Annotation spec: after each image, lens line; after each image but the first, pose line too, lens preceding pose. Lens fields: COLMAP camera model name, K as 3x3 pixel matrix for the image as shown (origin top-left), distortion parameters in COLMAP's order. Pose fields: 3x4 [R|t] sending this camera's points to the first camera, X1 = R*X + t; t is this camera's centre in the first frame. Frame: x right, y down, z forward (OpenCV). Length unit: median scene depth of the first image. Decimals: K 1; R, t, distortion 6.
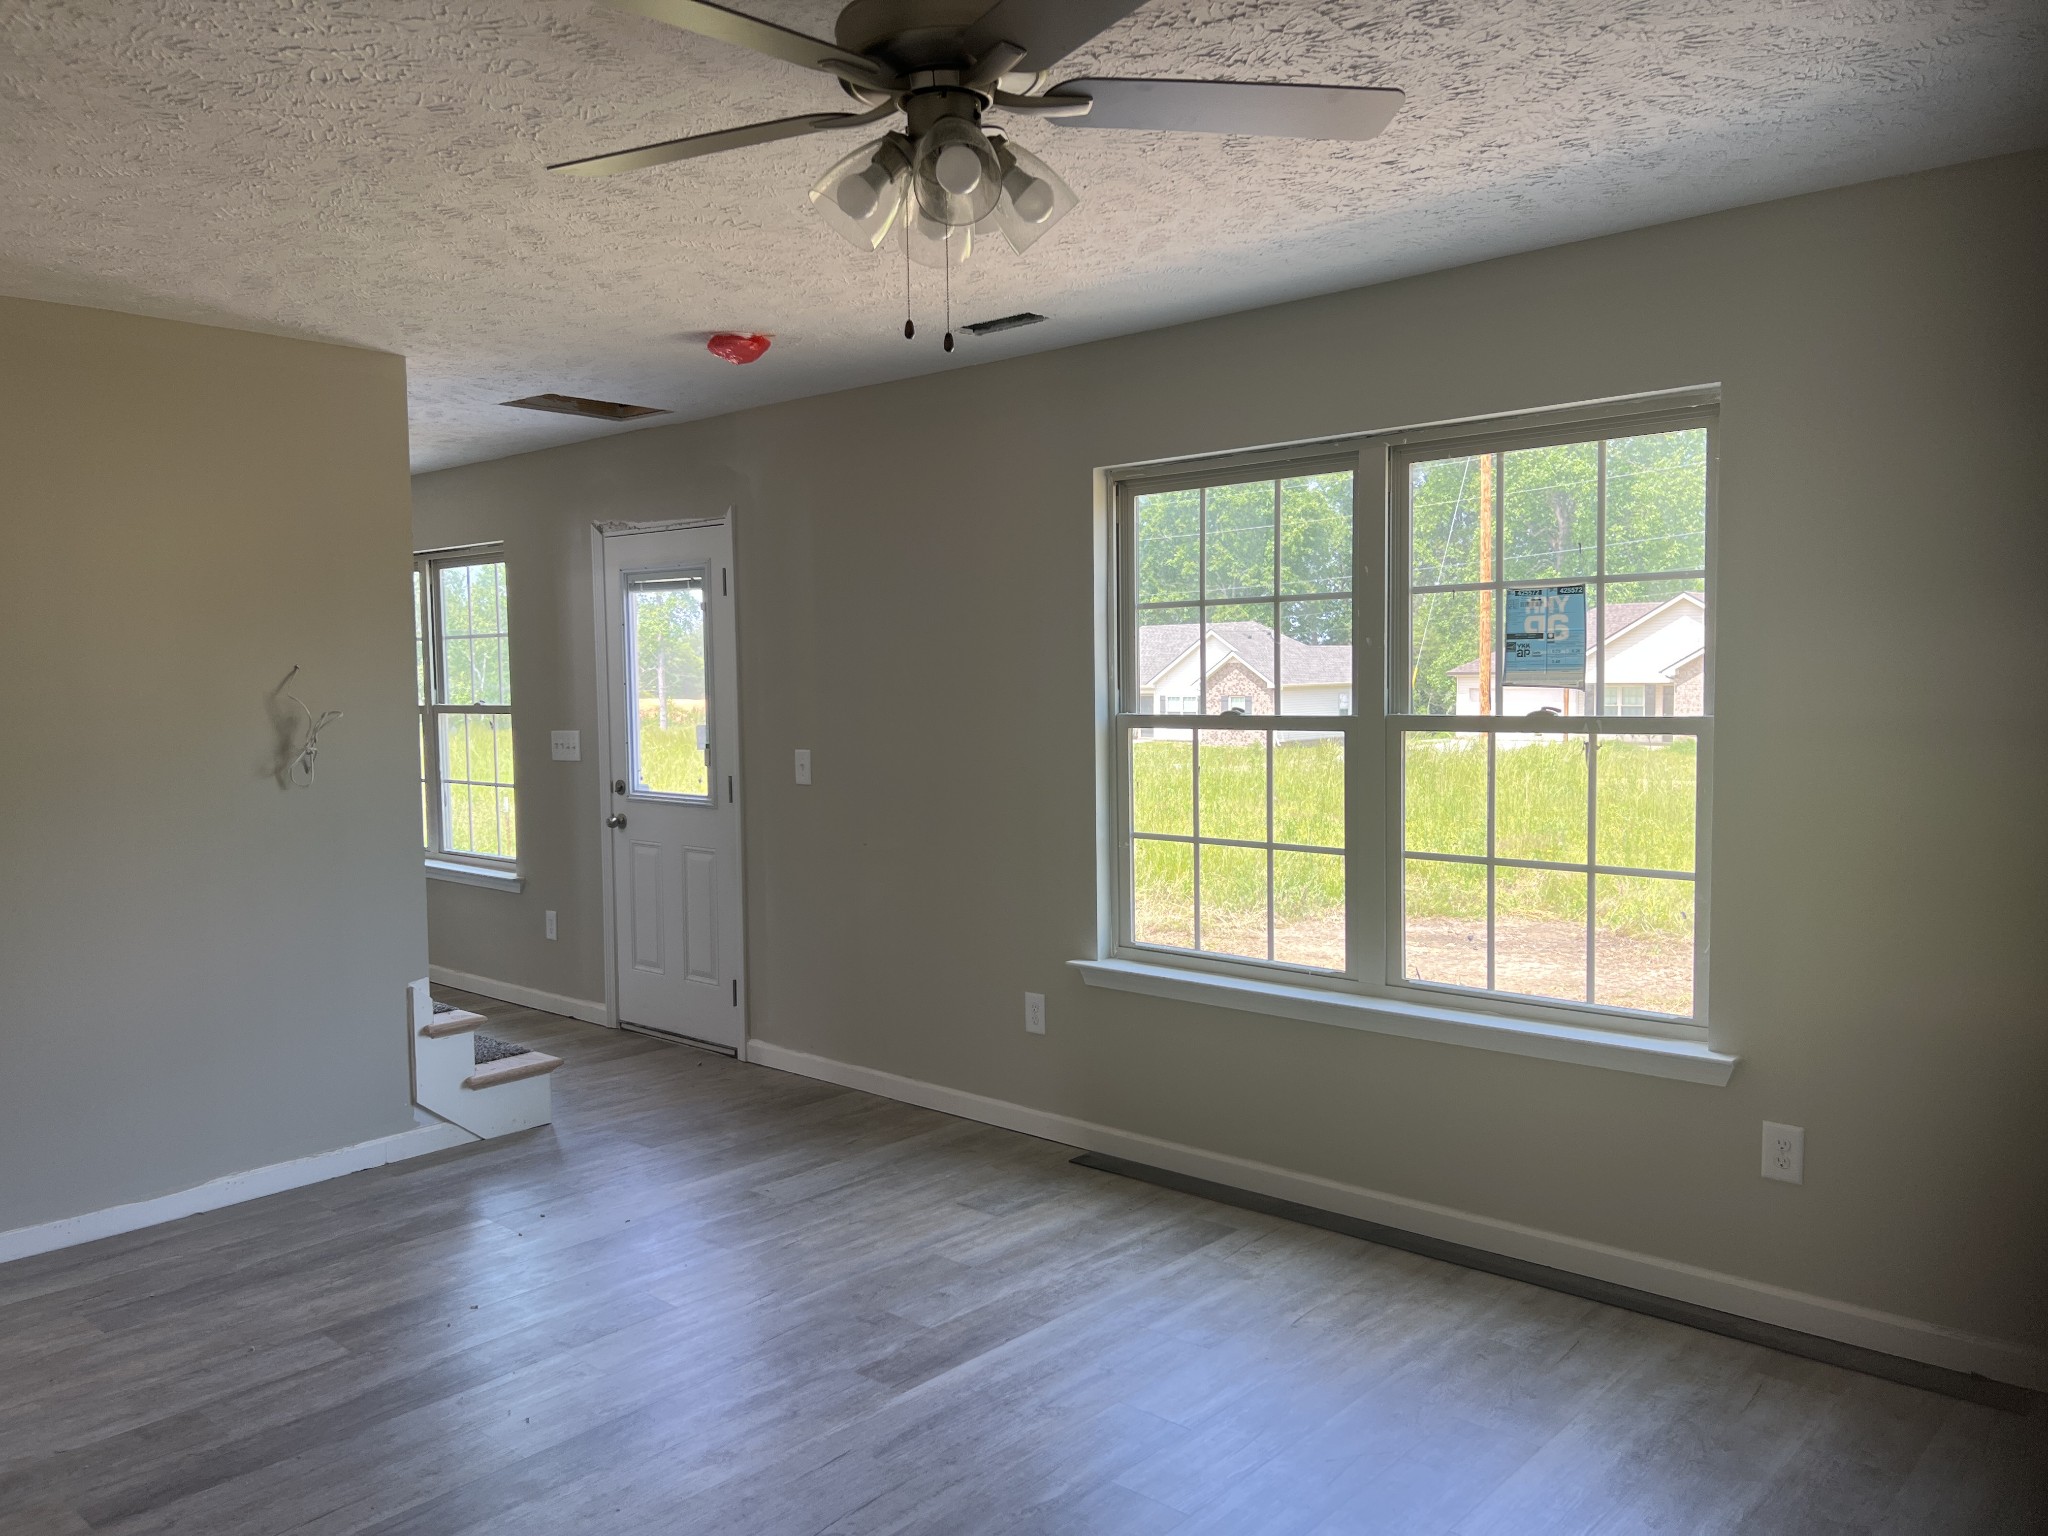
lens RADIAL K [[1560.6, 0, 1027.0], [0, 1560.6, 773.1], [0, 0, 1]] dist [0.064139, -0.012168]
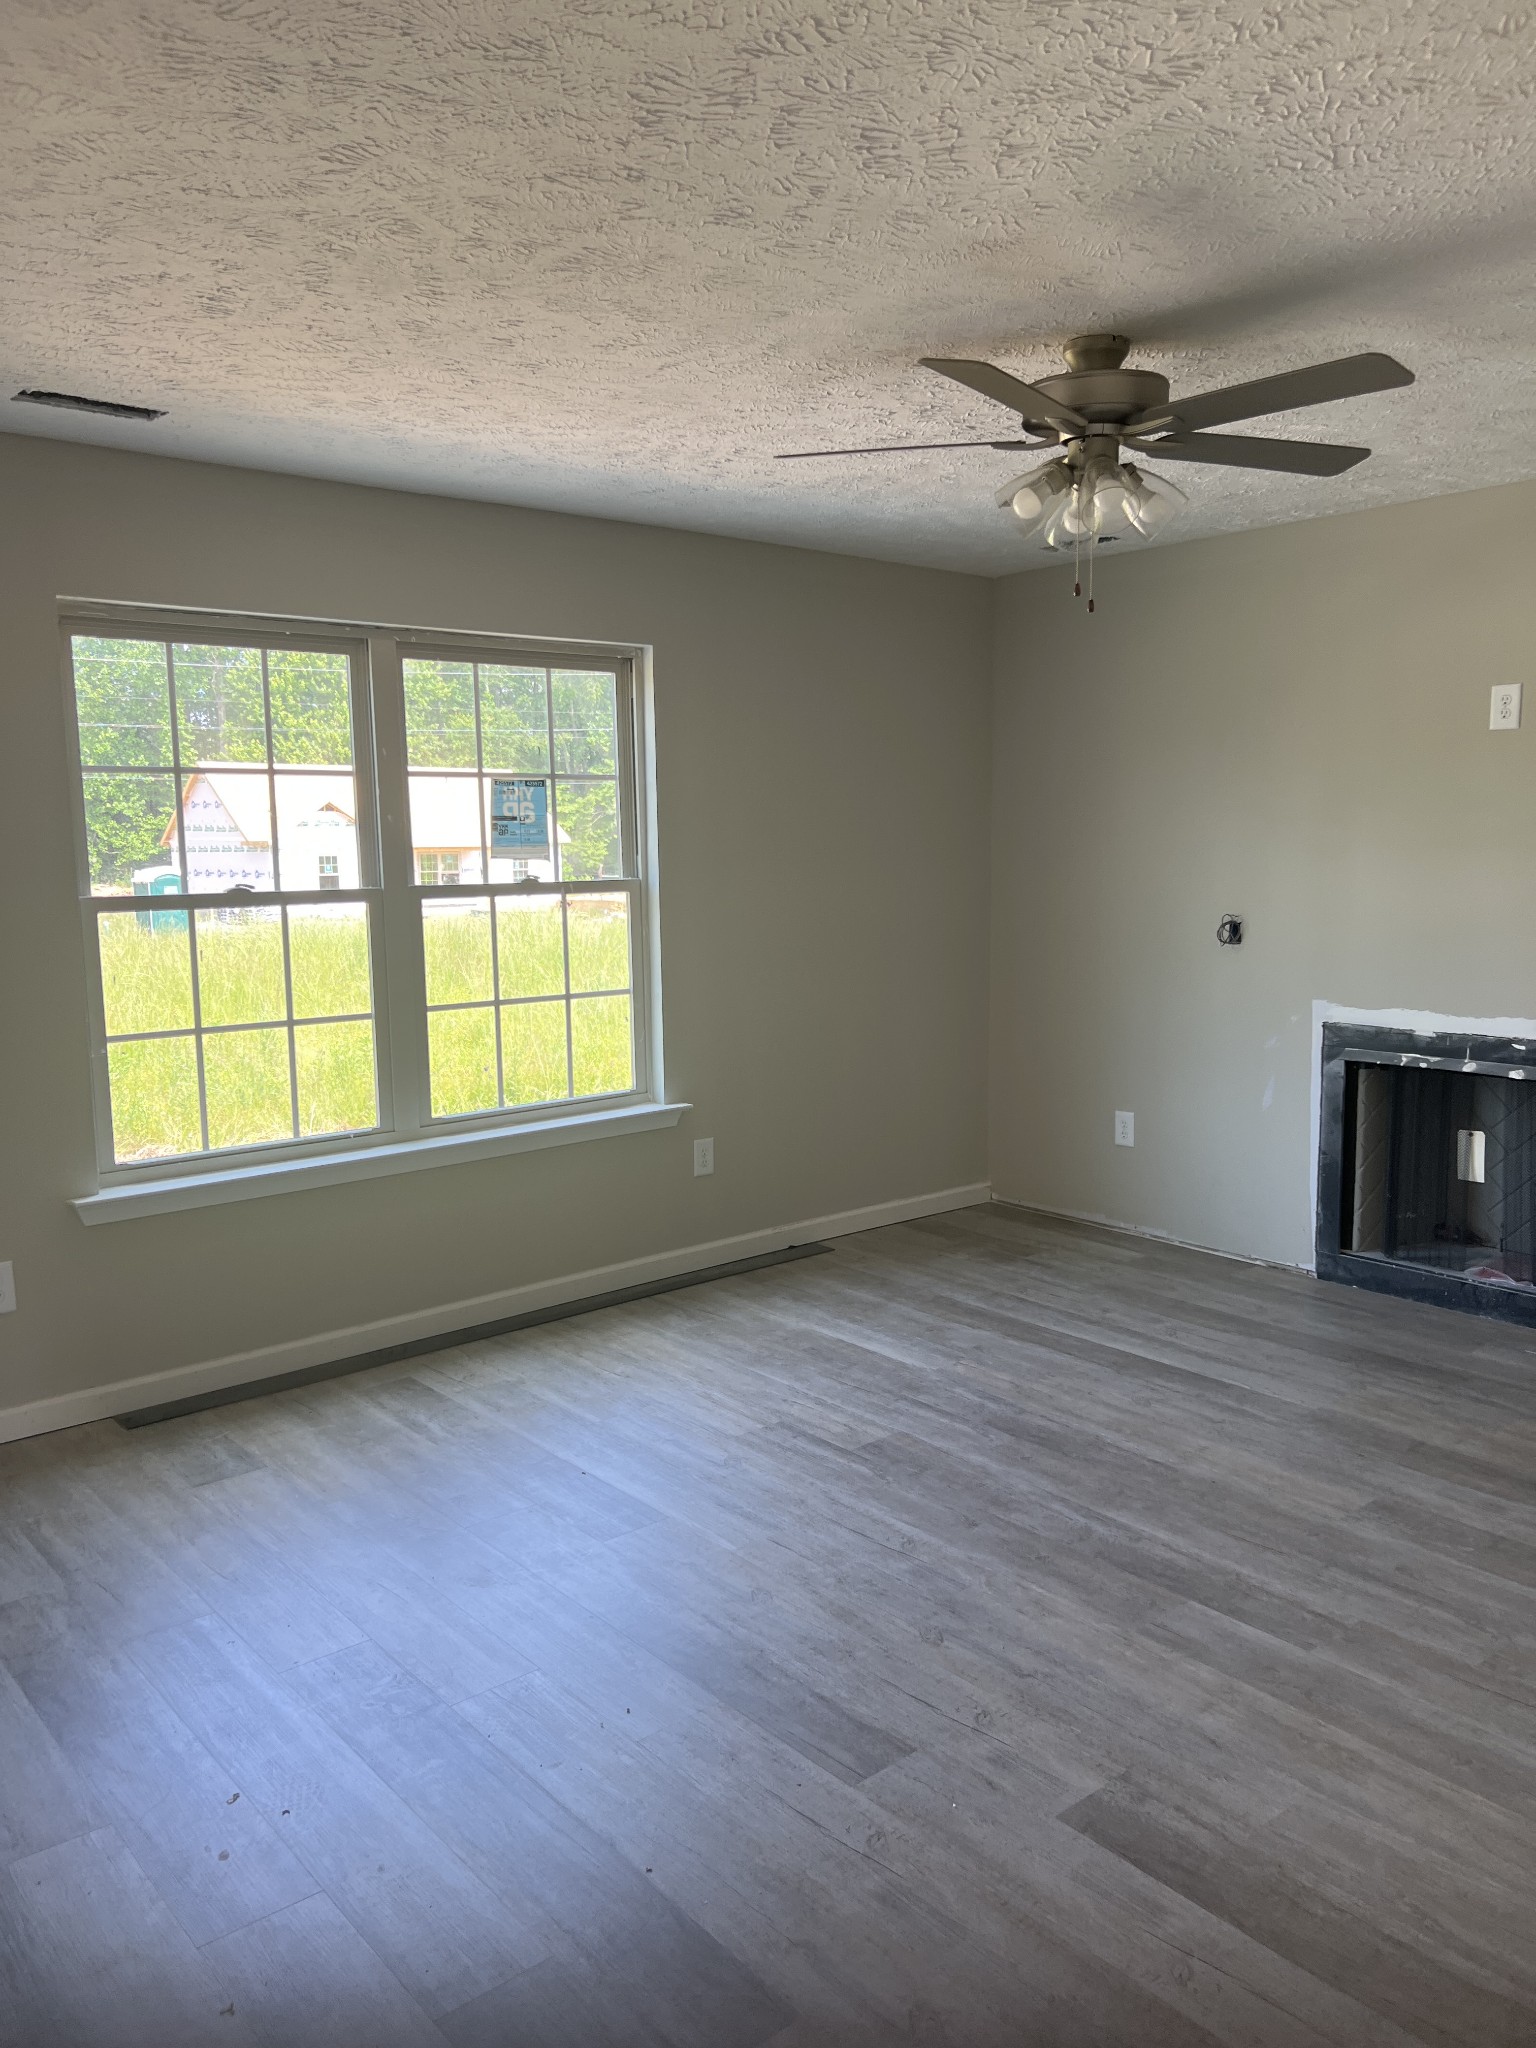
lens RADIAL K [[1560.6, 0, 776.9], [0, 1560.6, 1041.2], [0, 0, 1]] dist [0.064139, -0.012168]
pose [[0.128299, -0.120810, 0.984350, -0.887525], [0.071192, 0.991114, 0.112361, -0.036172], [-0.989177, 0.055662, 0.135759, 0.627136]]
